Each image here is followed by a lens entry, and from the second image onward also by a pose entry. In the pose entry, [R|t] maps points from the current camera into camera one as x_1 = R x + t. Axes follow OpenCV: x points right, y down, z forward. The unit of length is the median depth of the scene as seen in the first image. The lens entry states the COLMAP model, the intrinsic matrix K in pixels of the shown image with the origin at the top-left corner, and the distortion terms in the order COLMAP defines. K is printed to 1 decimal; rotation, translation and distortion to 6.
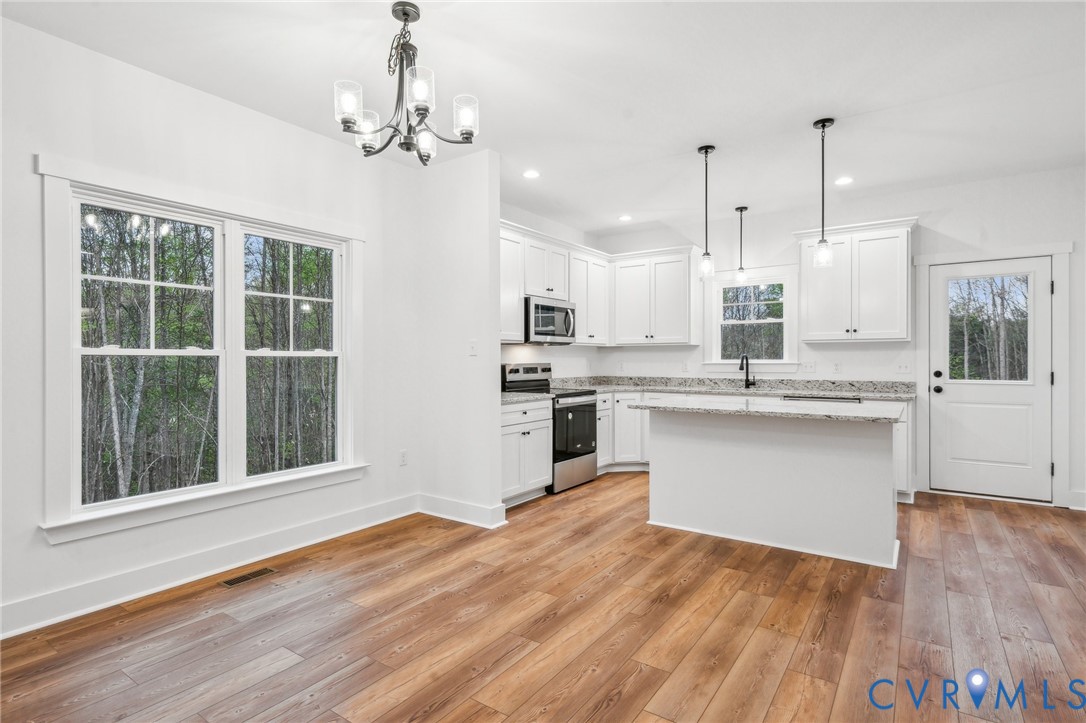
lens RADIAL K [[545.5, 0, 533.6], [0, 545.5, 363.7], [0, 0, 1]] dist [0.016096, -0.000168]
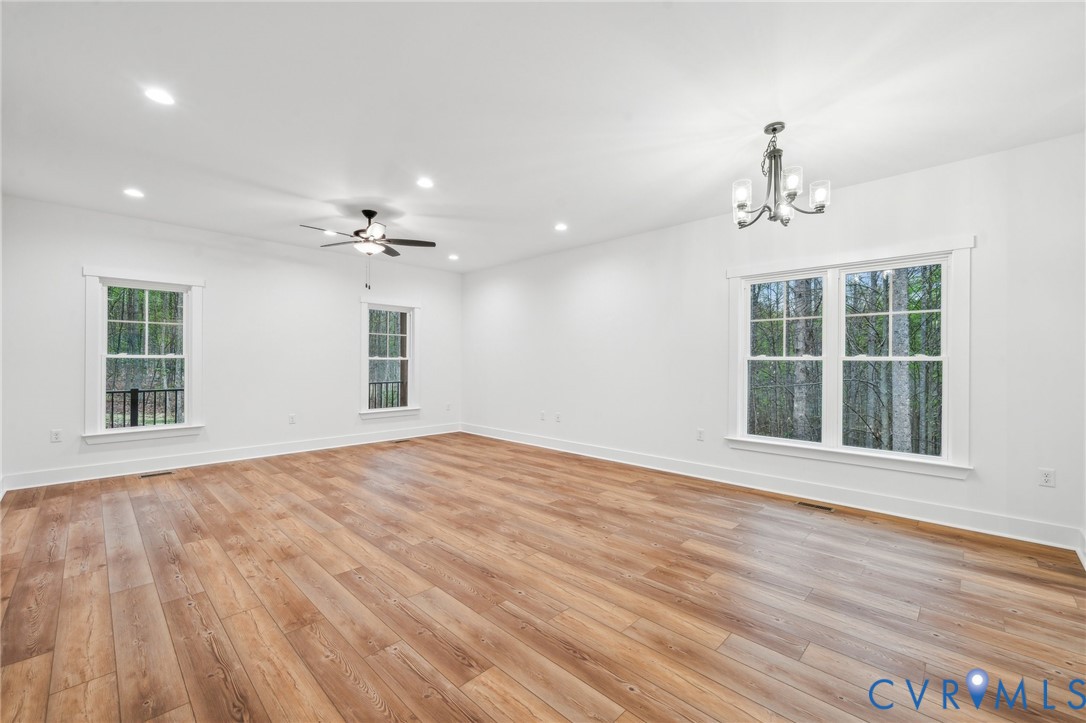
lens RADIAL K [[439.4, 0, 540.6], [0, 439.4, 365.4], [0, 0, 1]] dist [0.005110, 0.000427]
pose [[-0.146214, 0.009767, -0.989205, 0.539301], [-0.011719, 0.999864, 0.011604, -0.003683], [0.989184, 0.013289, -0.146080, 0.290331]]
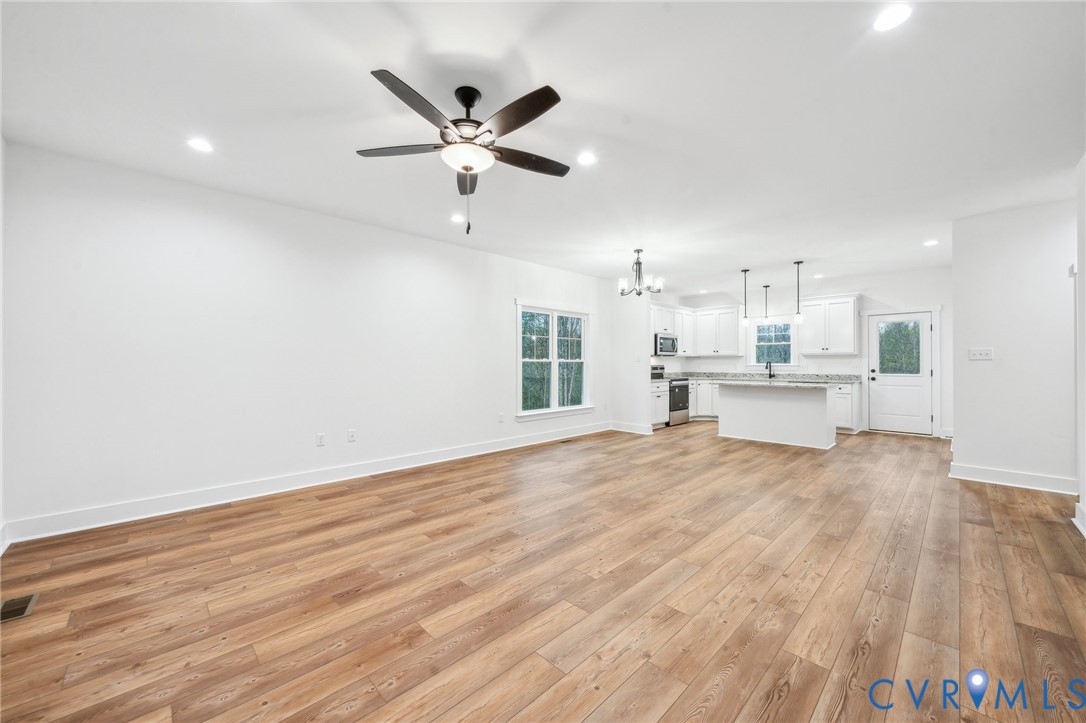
lens RADIAL K [[399.7, 0, 542.6], [0, 399.7, 363.3], [0, 0, 1]] dist [0.001035, 0.000124]
pose [[0.983718, 0.001328, -0.179712, -0.187283], [-0.002763, 0.999966, -0.007735, 0.006445], [0.179696, 0.008105, 0.983689, -0.686709]]
